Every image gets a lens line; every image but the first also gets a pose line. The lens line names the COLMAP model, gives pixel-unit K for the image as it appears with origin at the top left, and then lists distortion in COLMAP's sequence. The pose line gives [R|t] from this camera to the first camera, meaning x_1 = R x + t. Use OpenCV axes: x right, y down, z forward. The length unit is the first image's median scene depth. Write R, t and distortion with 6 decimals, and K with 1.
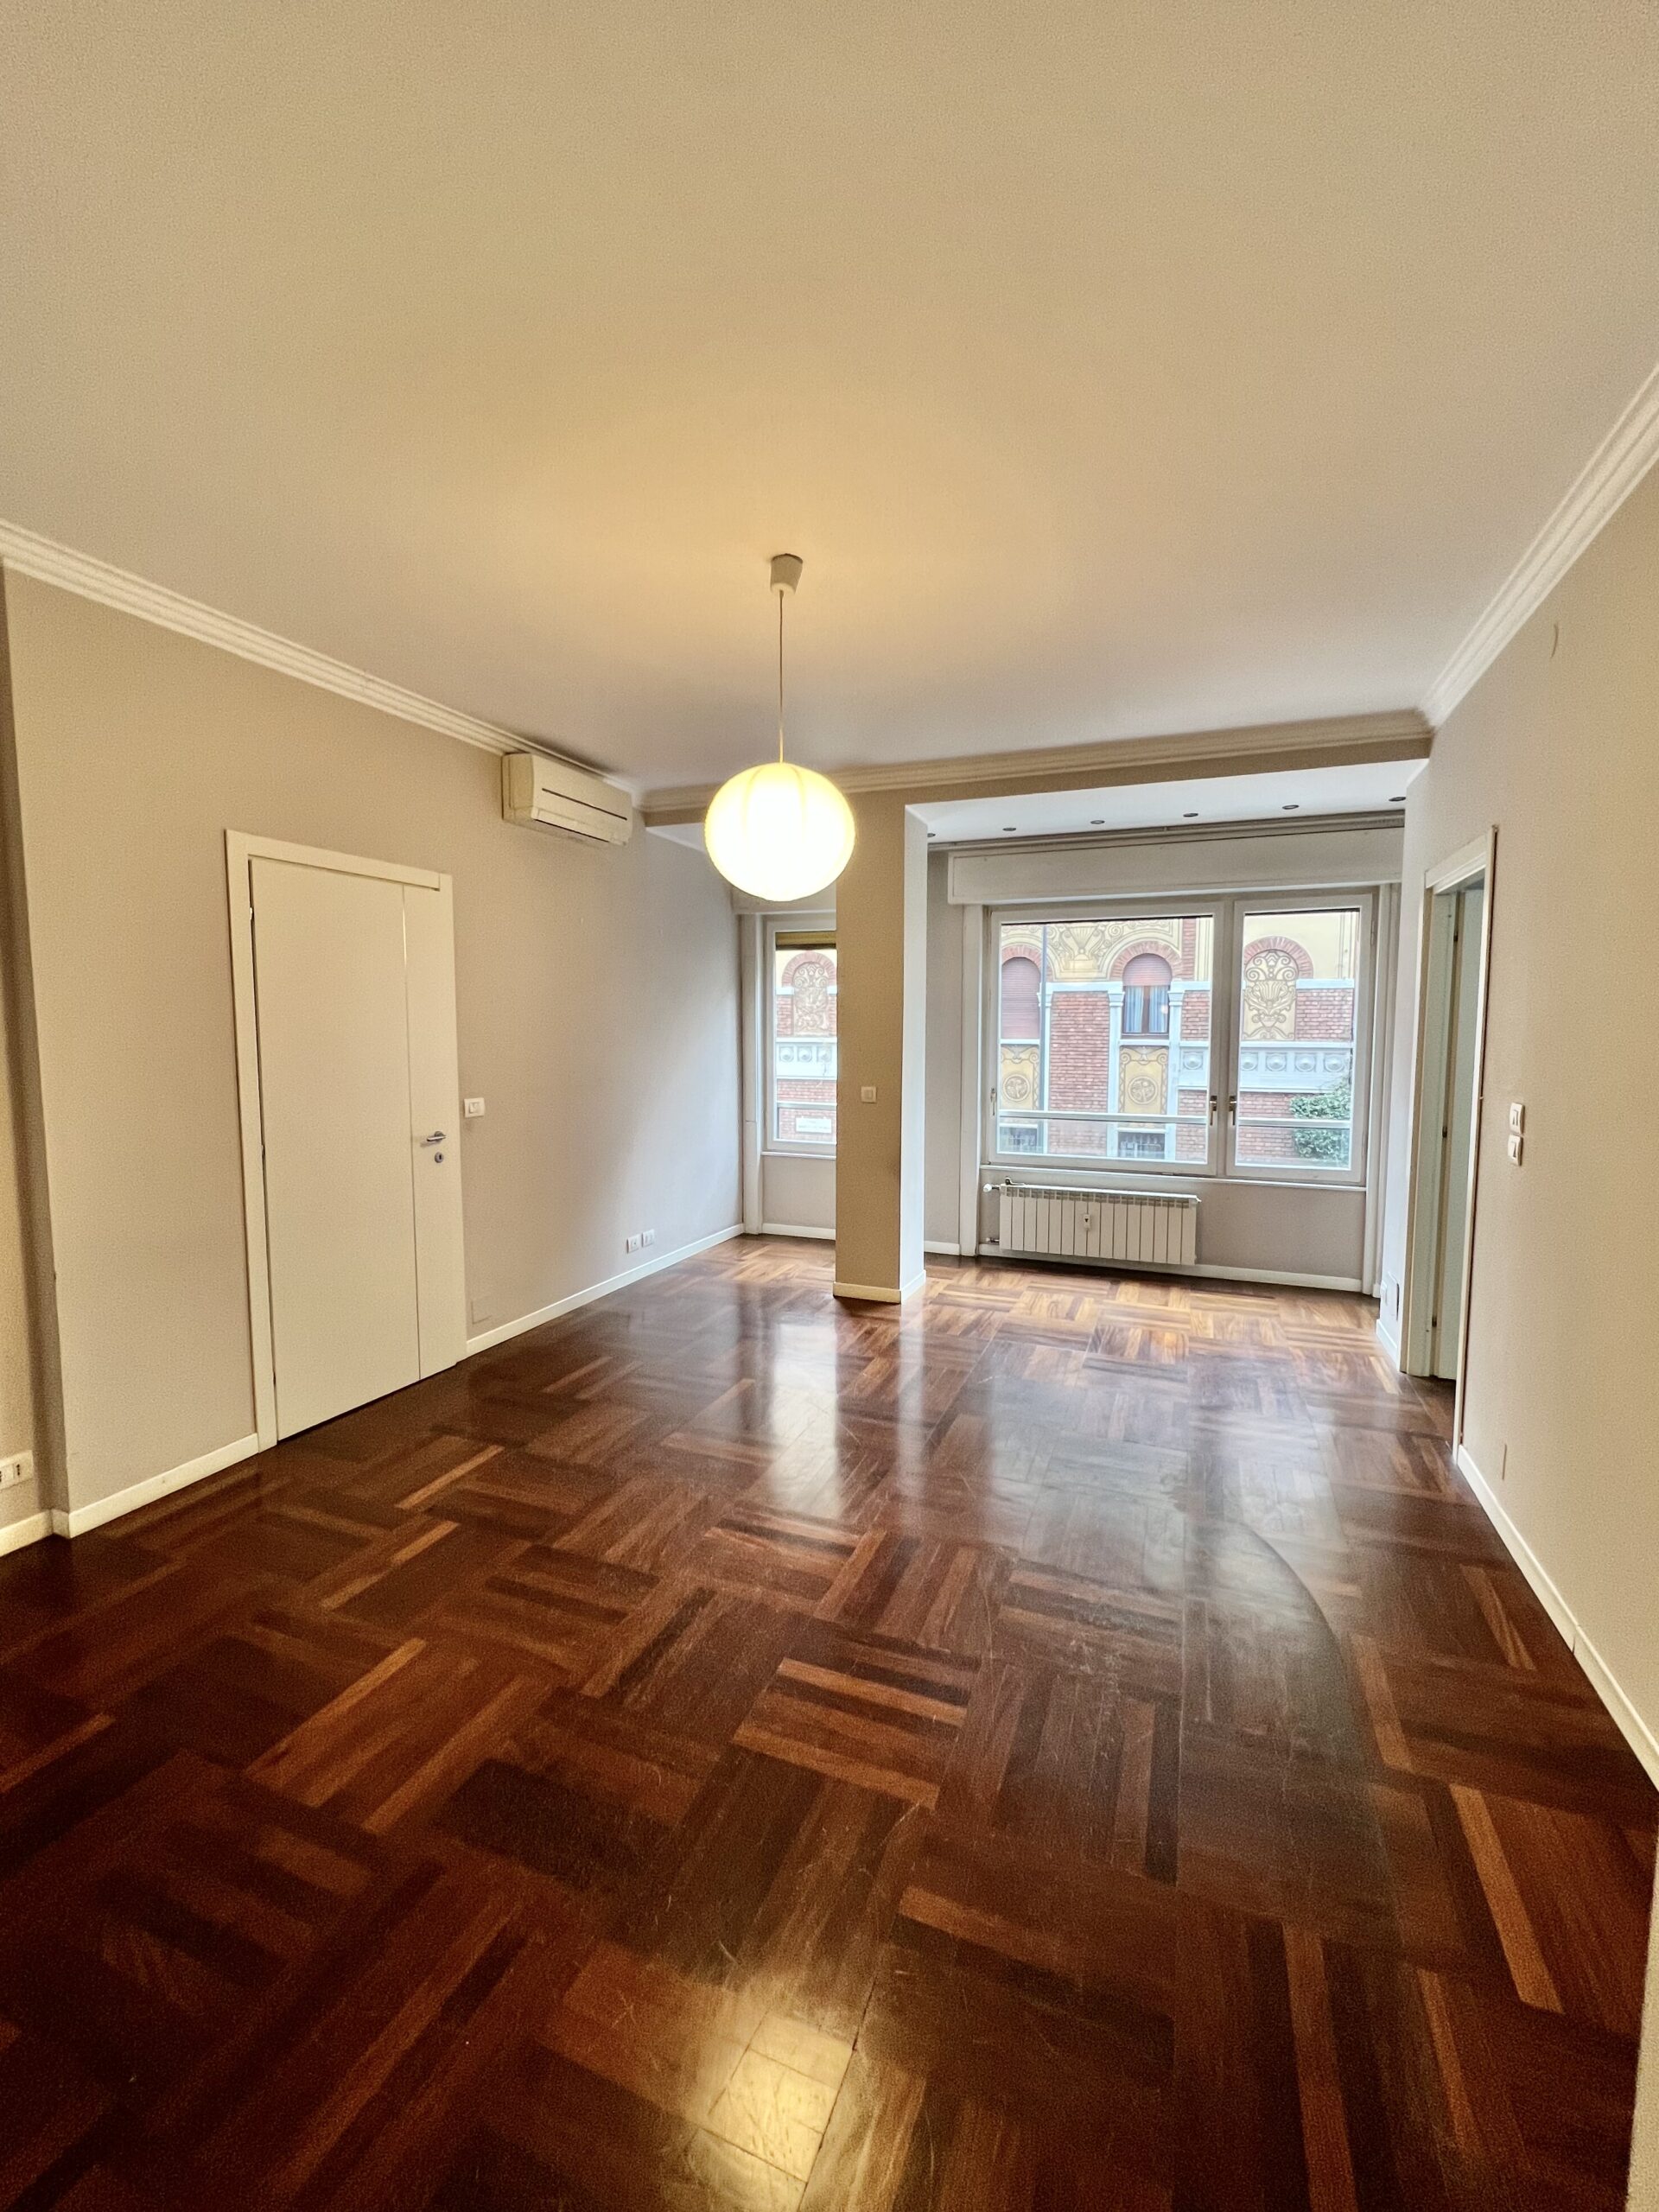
lens RADIAL K [[907.4, 0, 835.6], [0, 907.4, 1098.7], [0, 0, 1]] dist [-0.001145, 0.000013]
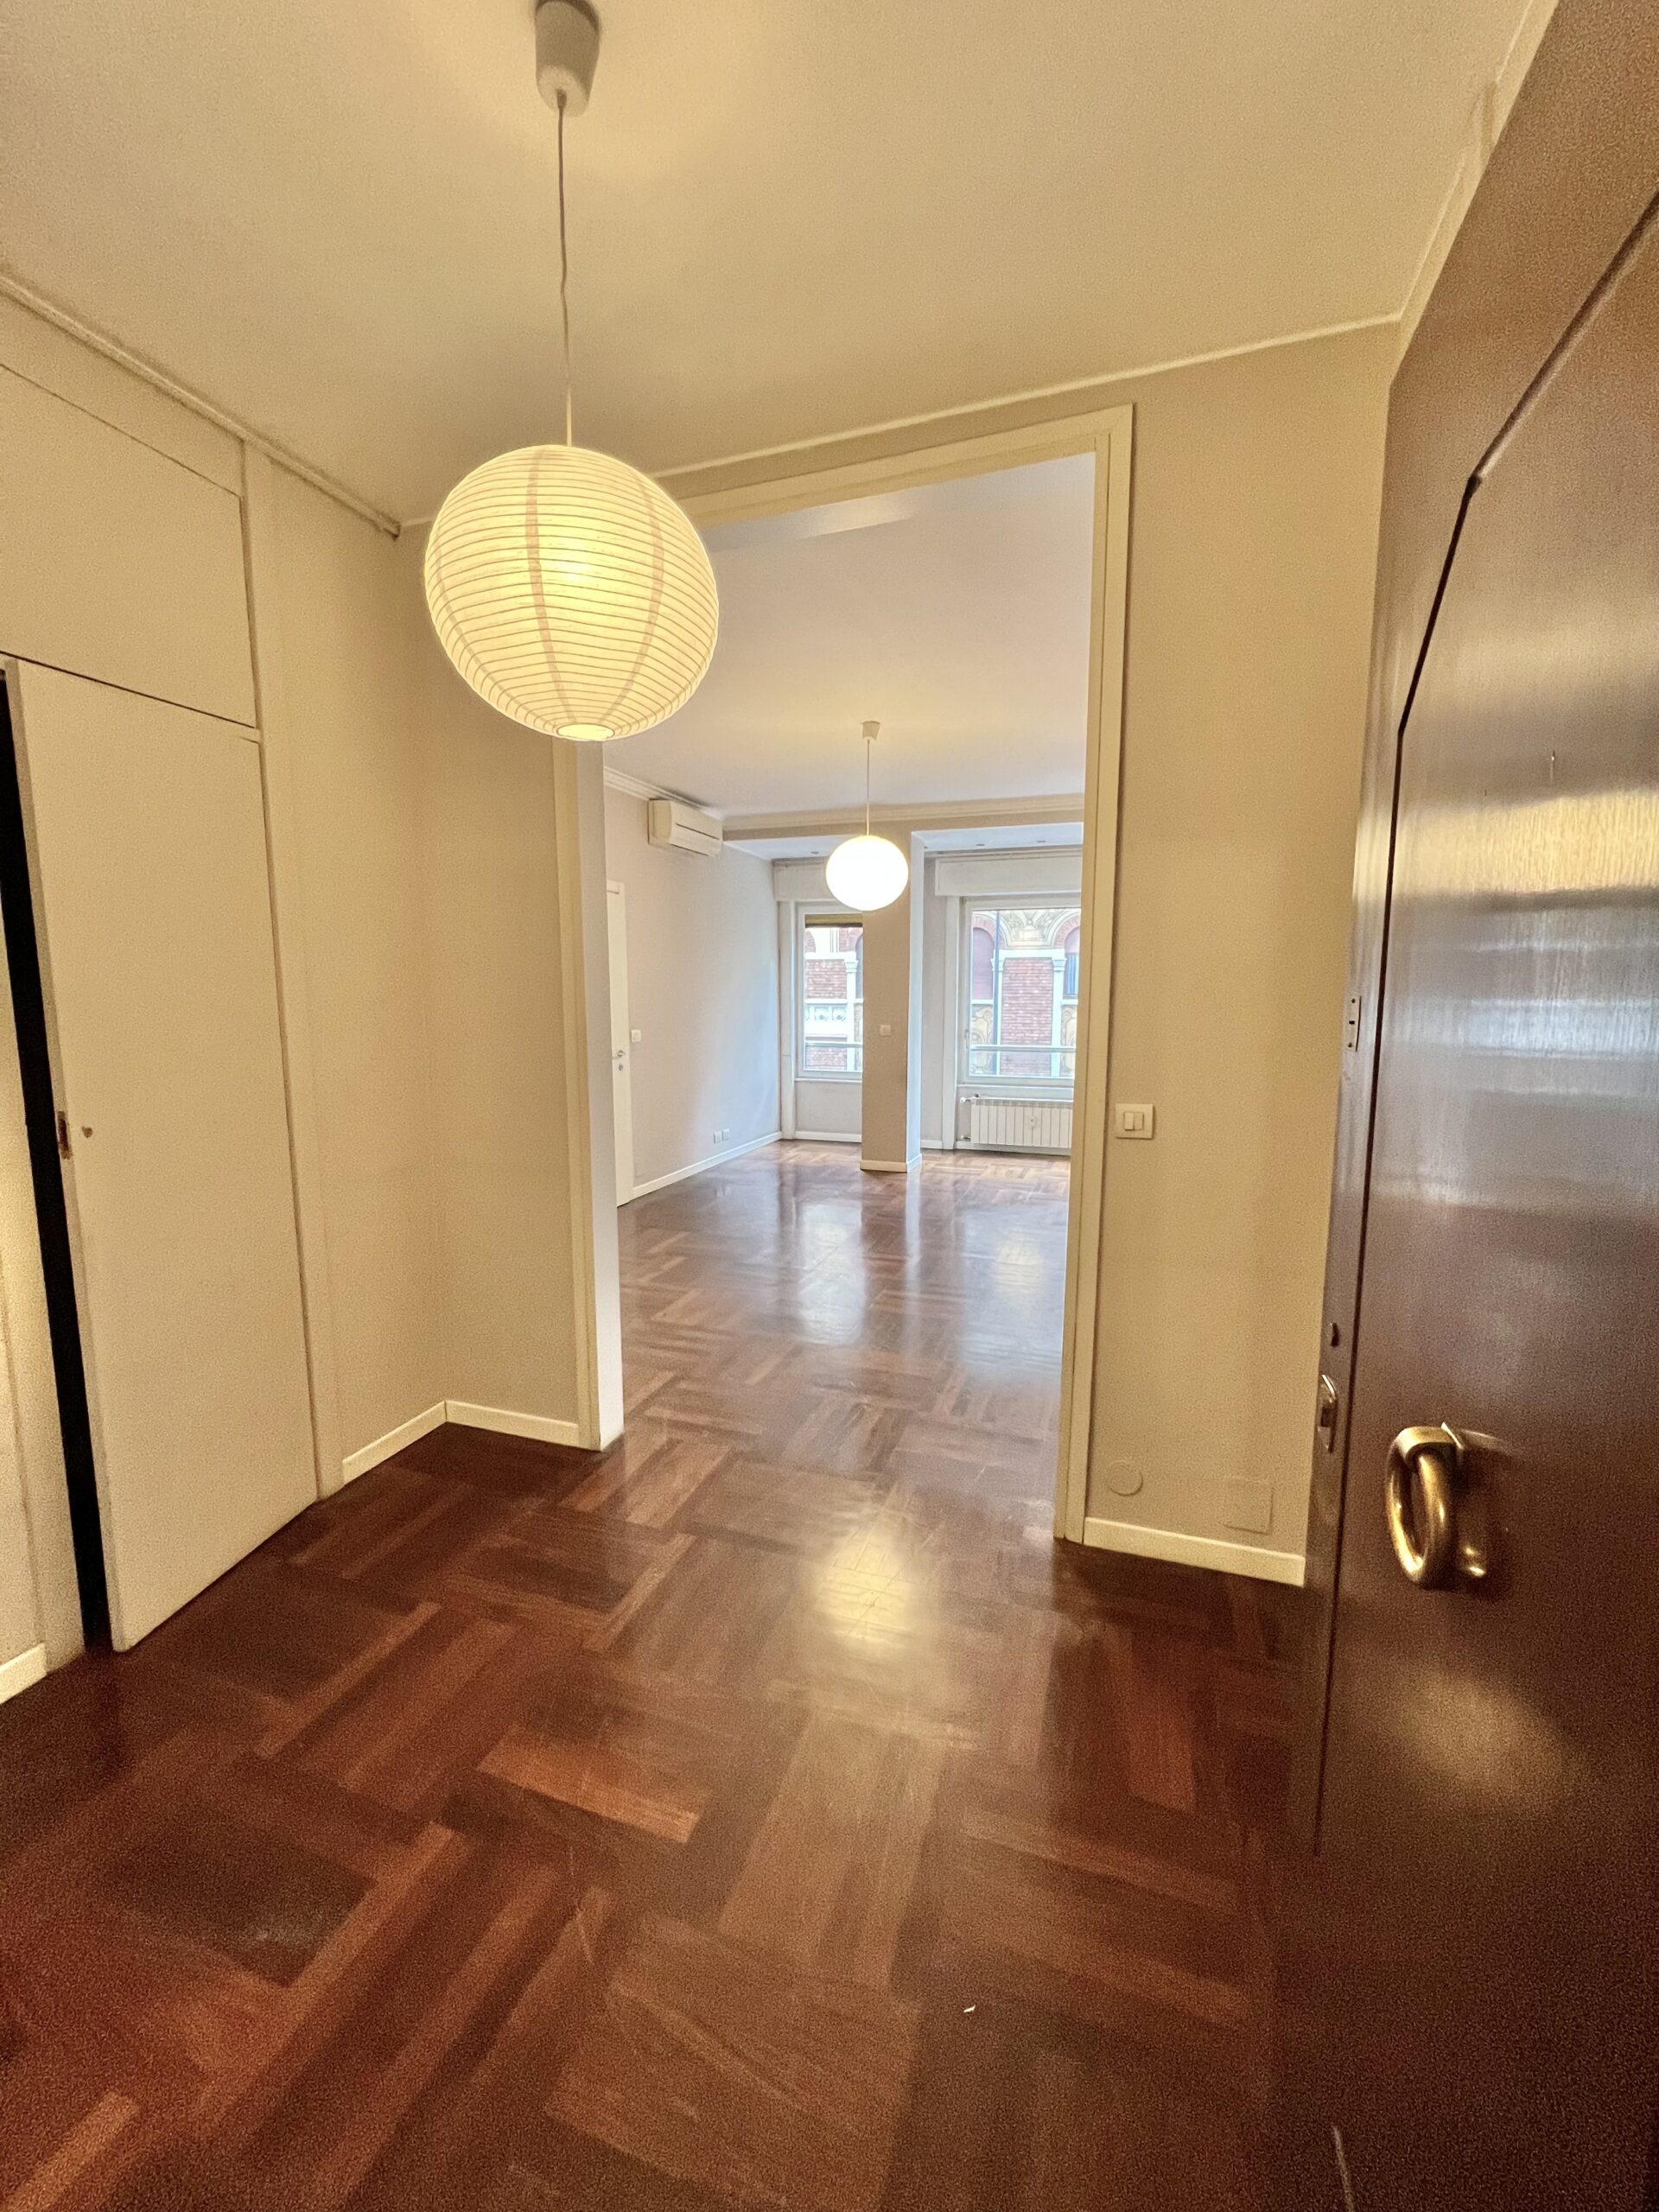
lens RADIAL K [[881.8, 0, 835.7], [0, 881.8, 1102.4], [0, 0, 1]] dist [-0.001775, 0.000550]
pose [[0.998772, -0.007687, 0.048937, -0.111427], [0.005449, 0.998940, 0.045698, 0.045449], [-0.049237, -0.045376, 0.997756, -0.411718]]
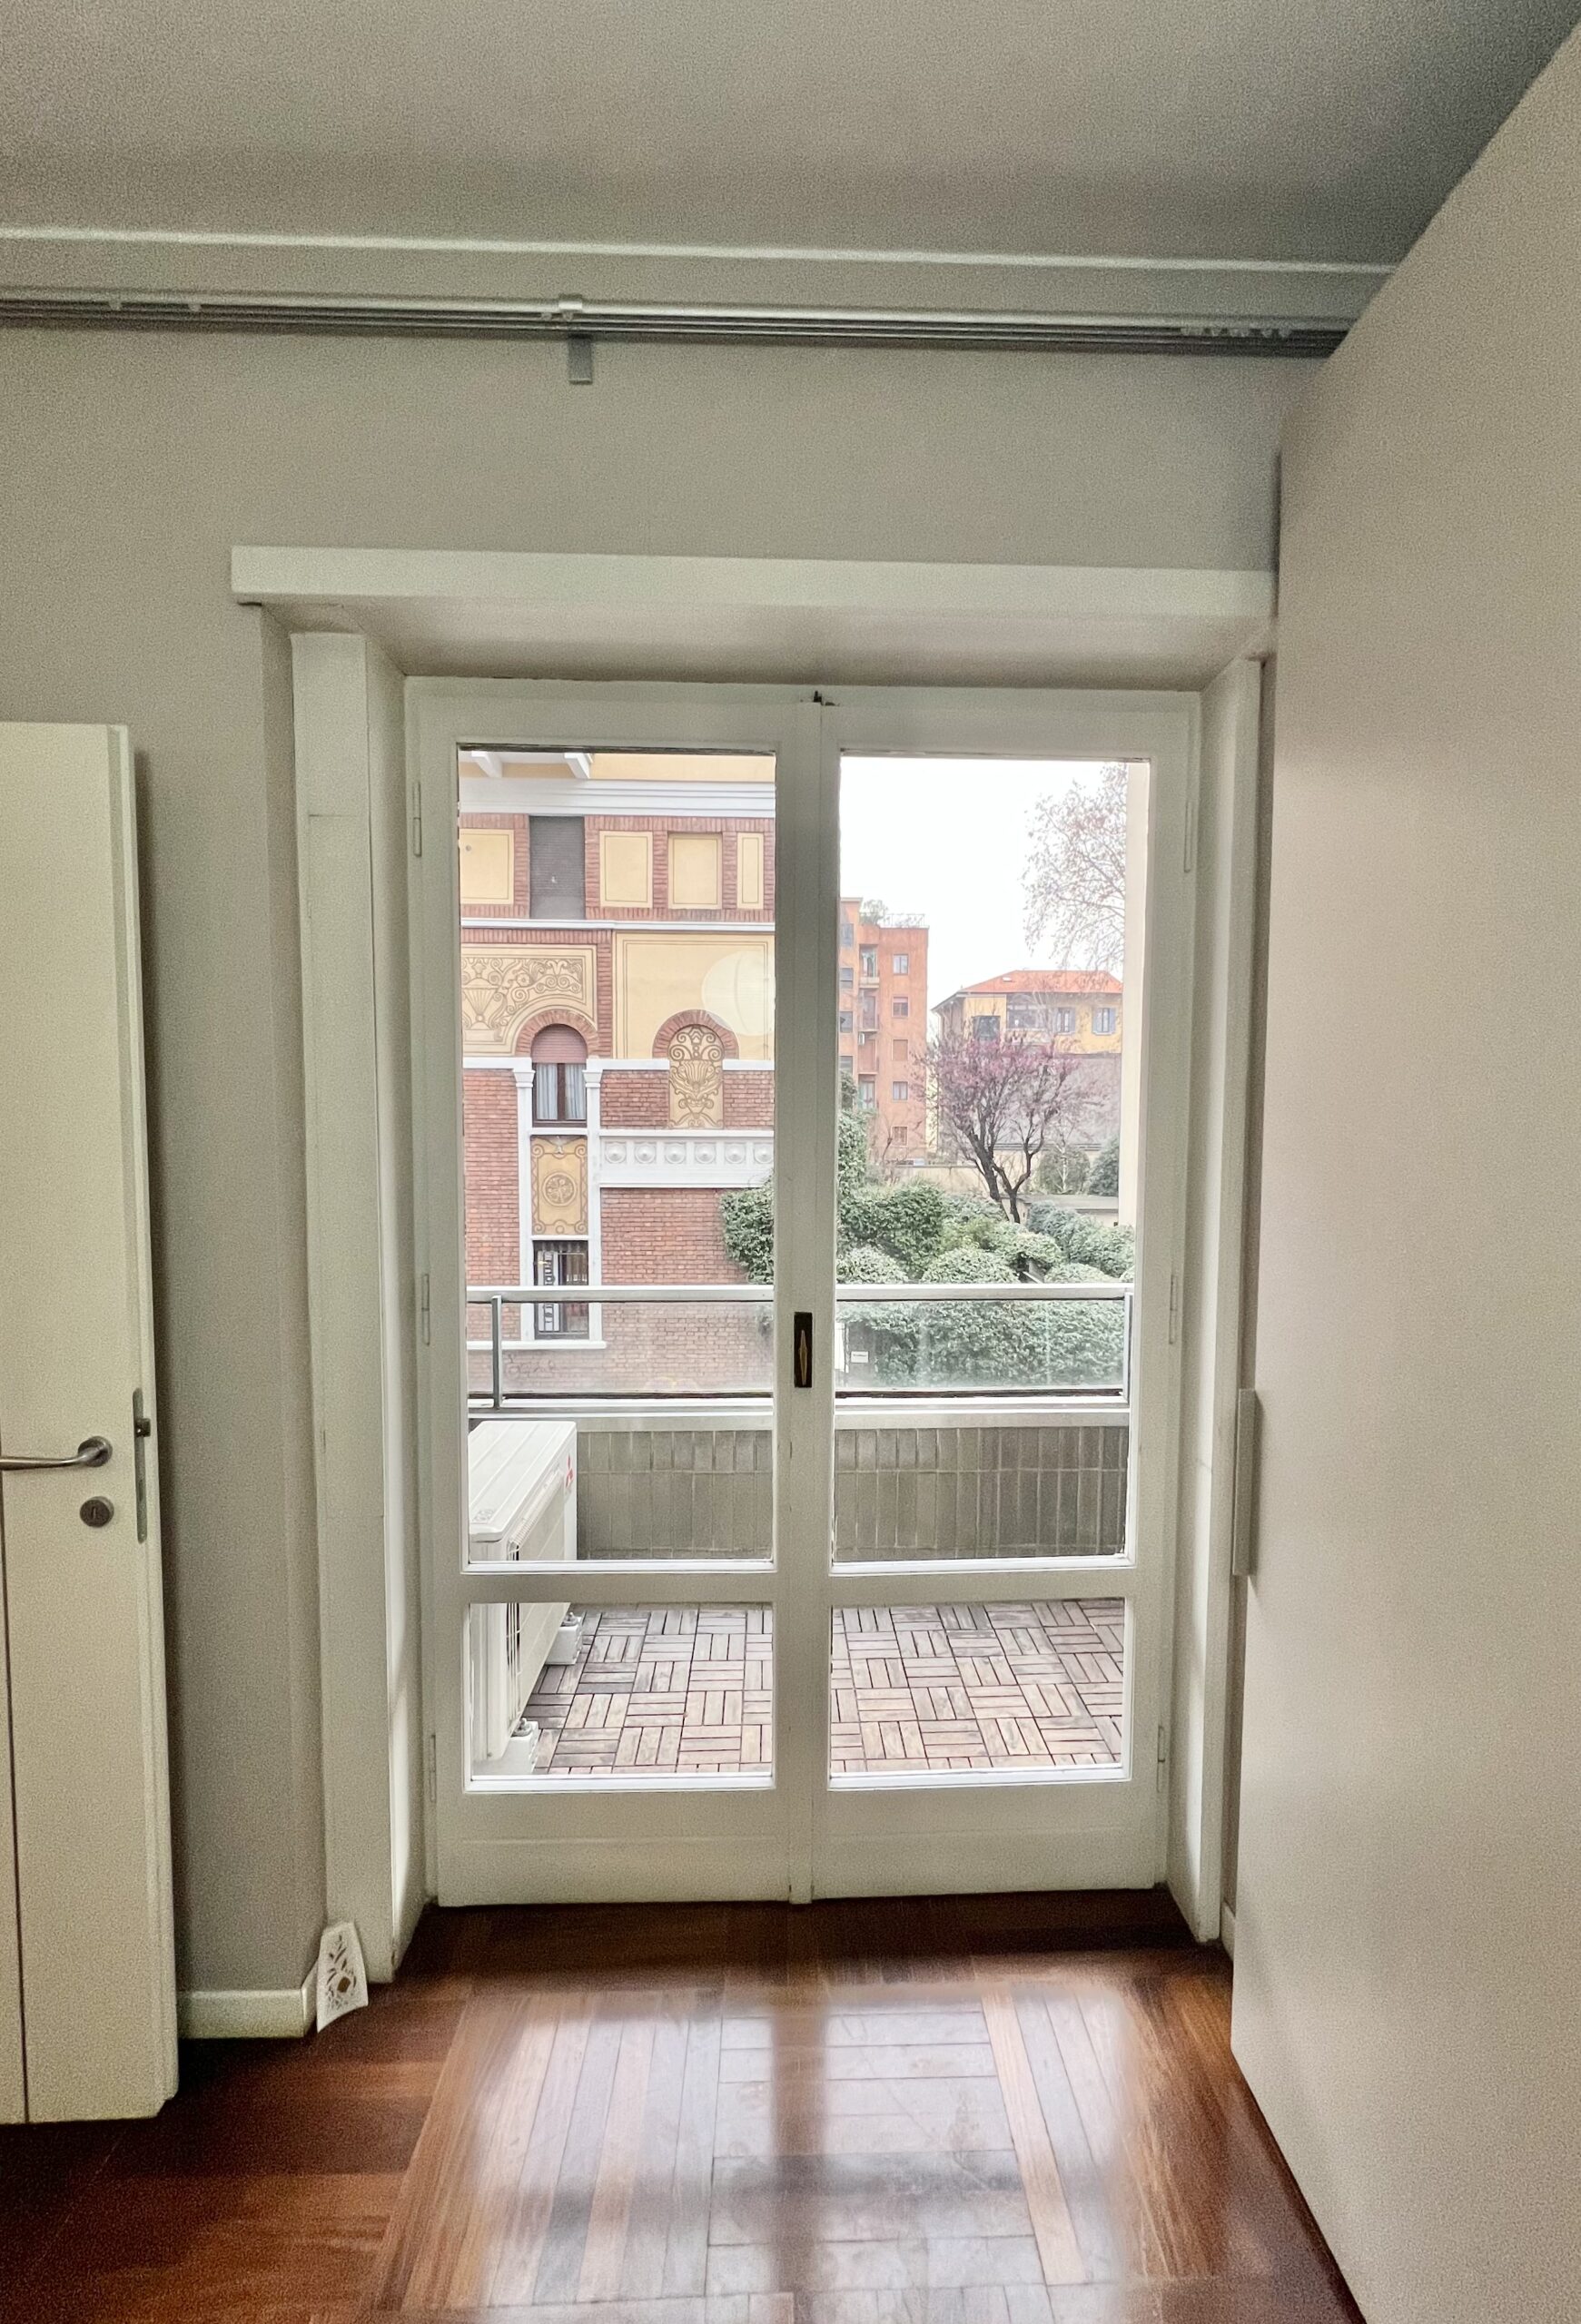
lens RADIAL K [[972.8, 0, 809.5], [0, 972.8, 1168.8], [0, 0, 1]] dist [-0.000518, 0.000029]
pose [[0.916121, -0.021232, 0.400340, 0.720115], [0.029809, 0.999440, -0.015207, -0.029358], [-0.399793, 0.025865, 0.916240, 0.363812]]
